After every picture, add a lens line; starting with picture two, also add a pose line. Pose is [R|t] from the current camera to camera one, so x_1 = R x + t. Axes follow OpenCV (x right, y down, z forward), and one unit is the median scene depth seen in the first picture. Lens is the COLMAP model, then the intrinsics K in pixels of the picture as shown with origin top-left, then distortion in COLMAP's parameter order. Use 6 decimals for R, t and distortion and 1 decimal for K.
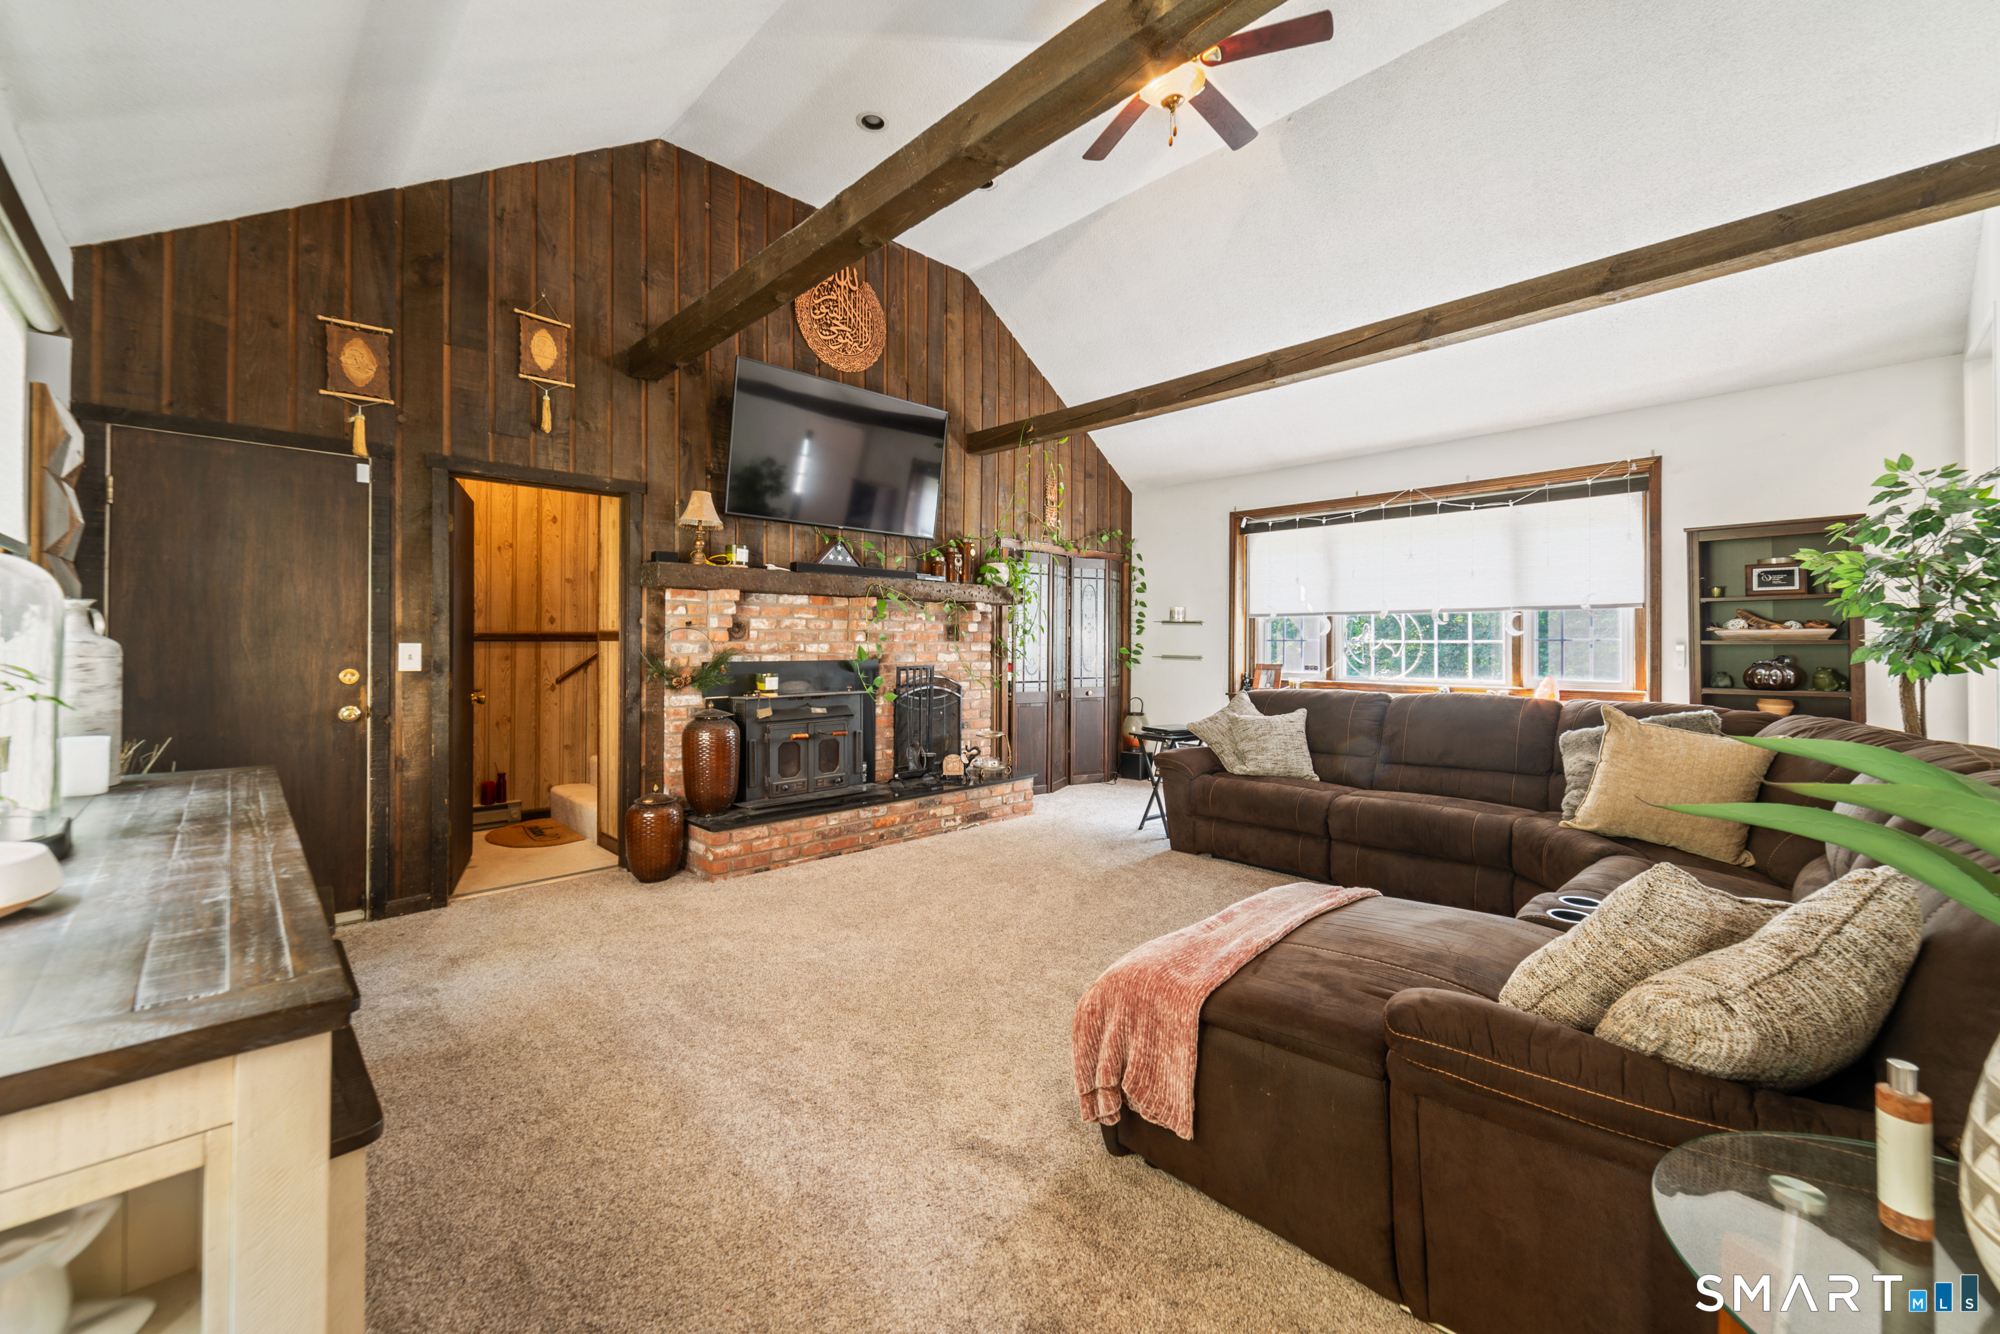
lens RADIAL K [[775.9, 0, 1000.0], [0, 775.9, 667.0], [0, 0, 1]] dist [-0.001078, 0.000026]
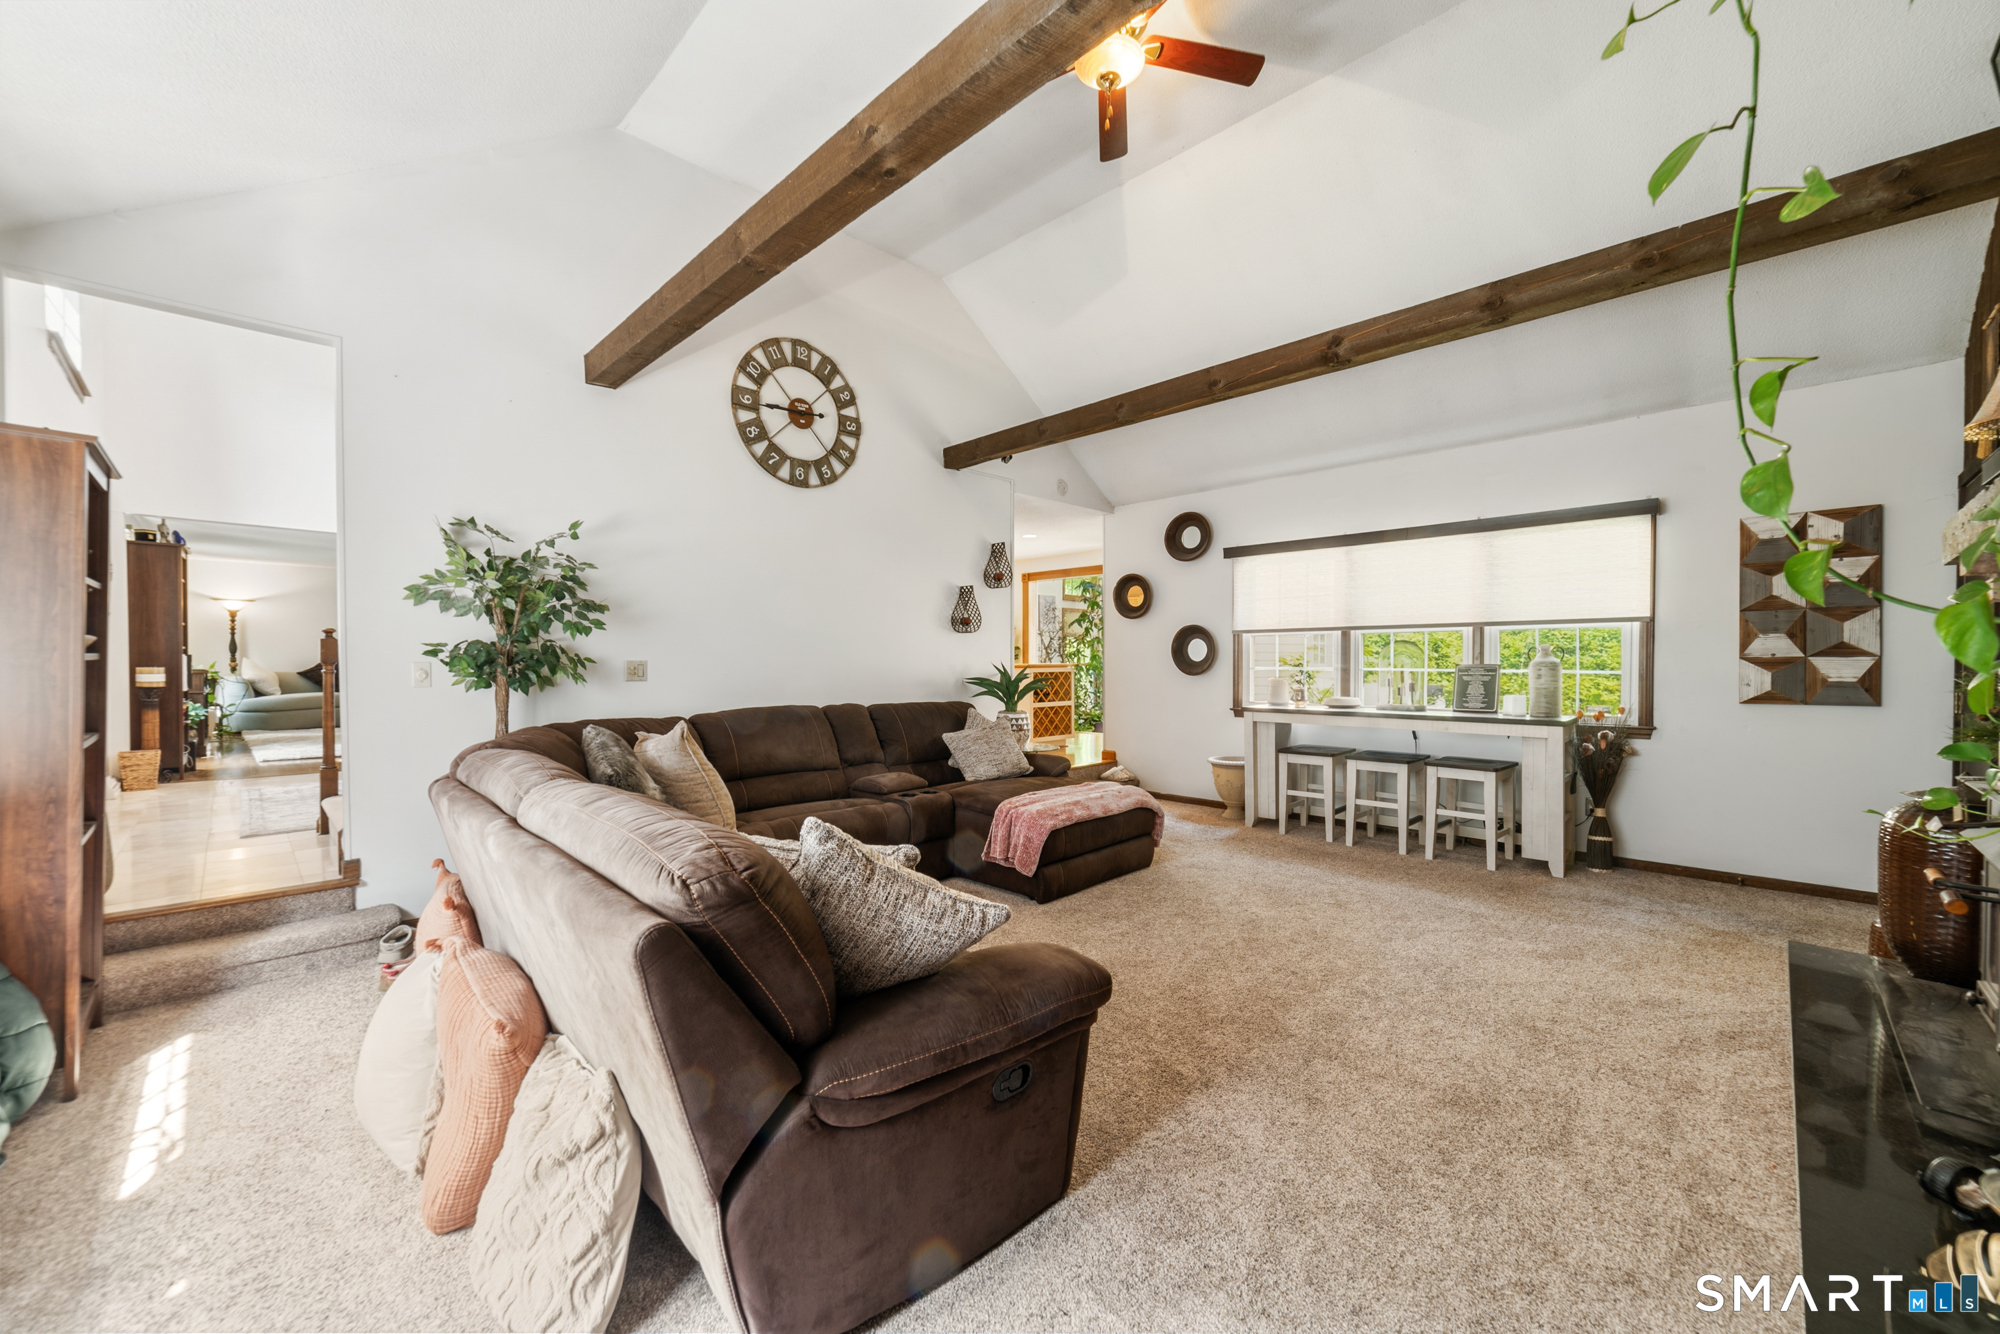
lens RADIAL K [[775.9, 0, 1000.0], [0, 775.9, 667.0], [0, 0, 1]] dist [-0.001078, 0.000026]
pose [[-0.999816, -0.001196, -0.019156, 0.267018], [-0.001708, 0.999641, 0.026735, -0.033092], [0.019117, 0.026763, -0.999459, 1.389276]]
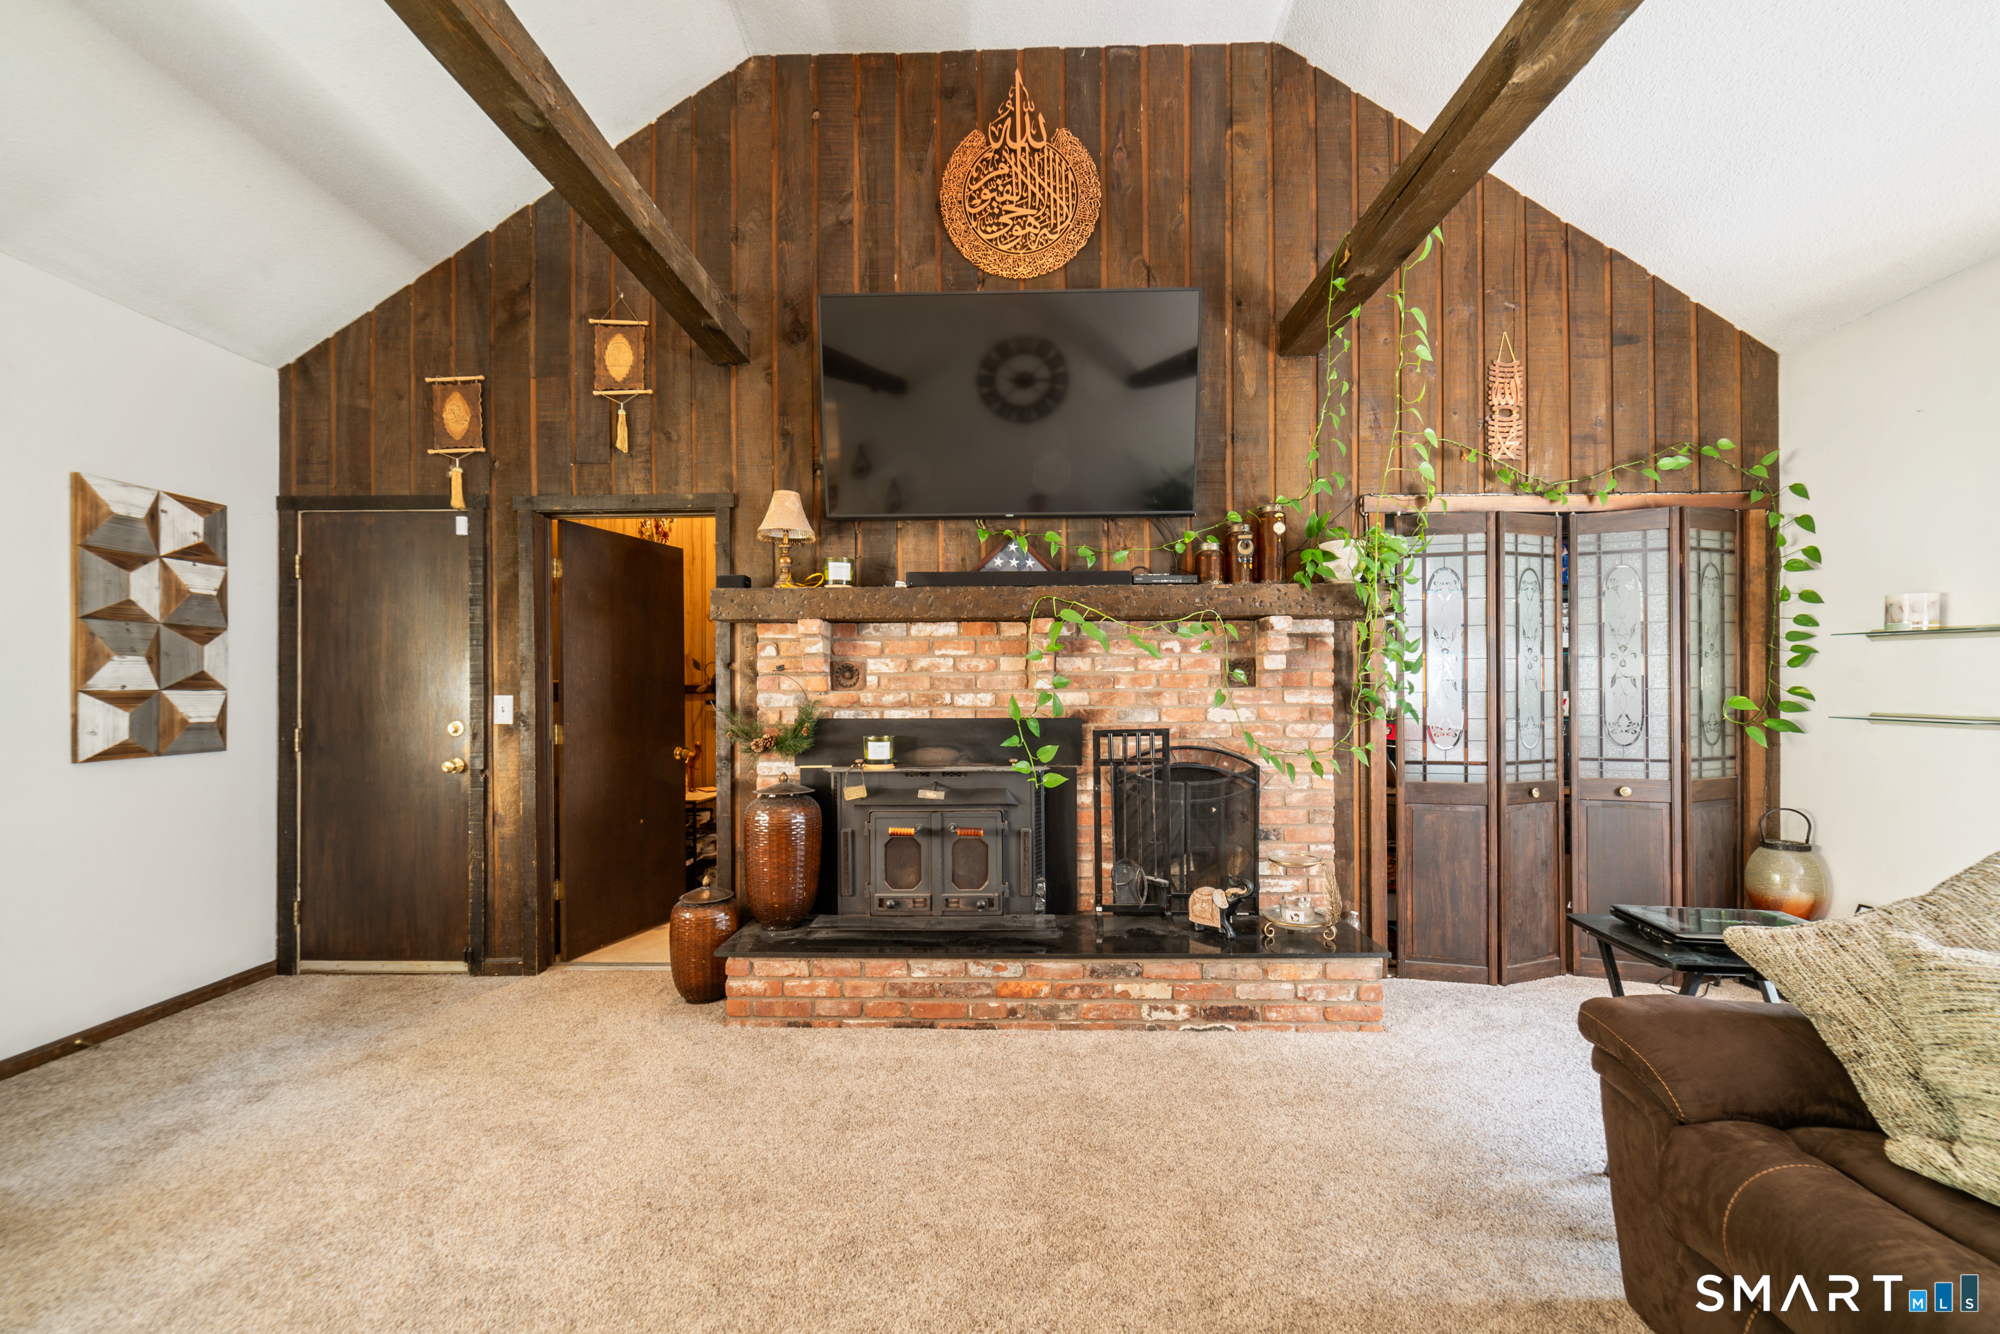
lens RADIAL K [[781.6, 0, 994.4], [0, 781.6, 699.0], [0, 0, 1]] dist [0.001562, 0.000330]
pose [[0.702383, 0.002228, -0.711796, 0.275017], [-0.014643, 0.999829, -0.011320, -0.018331], [0.711648, 0.018374, 0.702295, 0.569071]]
